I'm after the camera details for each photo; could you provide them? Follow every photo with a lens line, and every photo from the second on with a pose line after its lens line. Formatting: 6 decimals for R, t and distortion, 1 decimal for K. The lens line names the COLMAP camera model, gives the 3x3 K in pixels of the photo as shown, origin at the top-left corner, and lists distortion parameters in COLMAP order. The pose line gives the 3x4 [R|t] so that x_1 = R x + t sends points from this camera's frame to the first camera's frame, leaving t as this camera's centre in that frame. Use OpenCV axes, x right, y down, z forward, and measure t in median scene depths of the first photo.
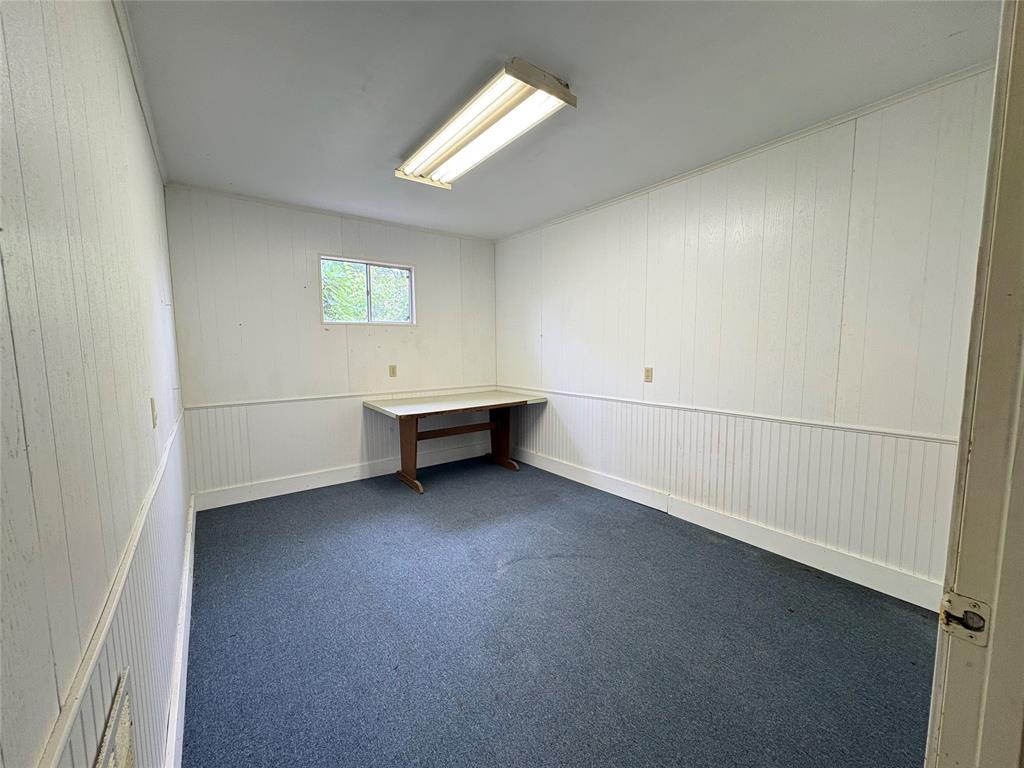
lens RADIAL K [[407.4, 0, 514.7], [0, 407.4, 385.4], [0, 0, 1]] dist [-0.001017, -0.000041]
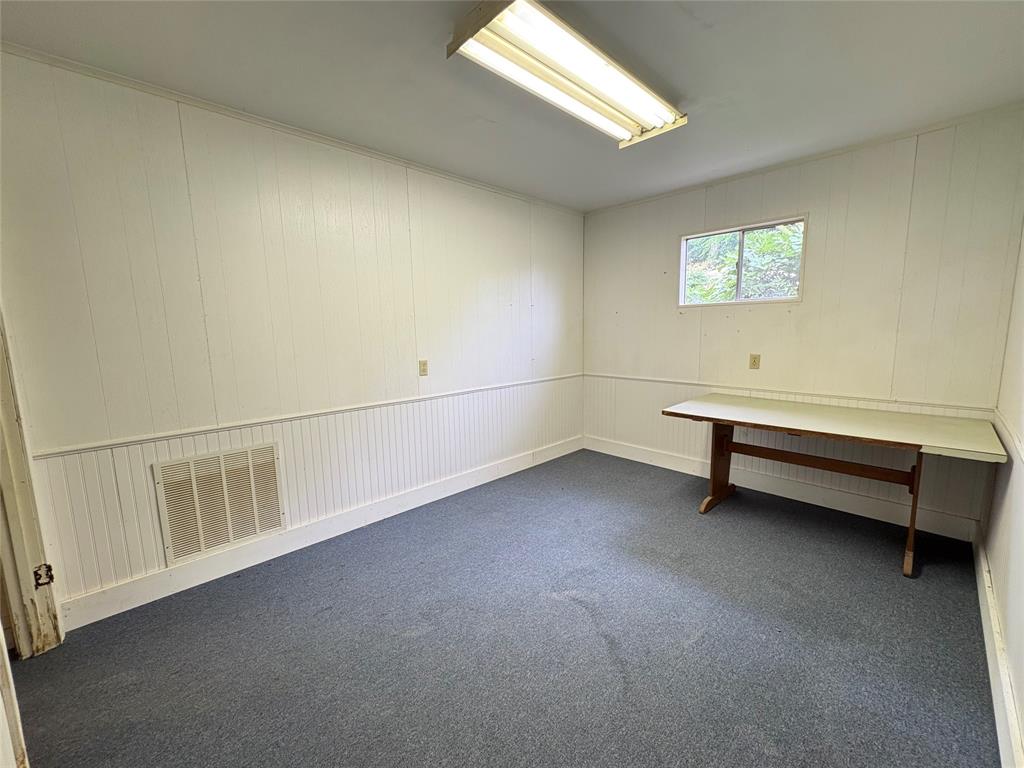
lens RADIAL K [[407.4, 0, 514.7], [0, 407.4, 385.4], [0, 0, 1]] dist [-0.001017, -0.000041]
pose [[0.122280, 0.139748, -0.982608, 0.480993], [-0.083143, 0.988000, 0.130168, -0.060700], [0.989007, 0.065780, 0.132432, 0.492353]]
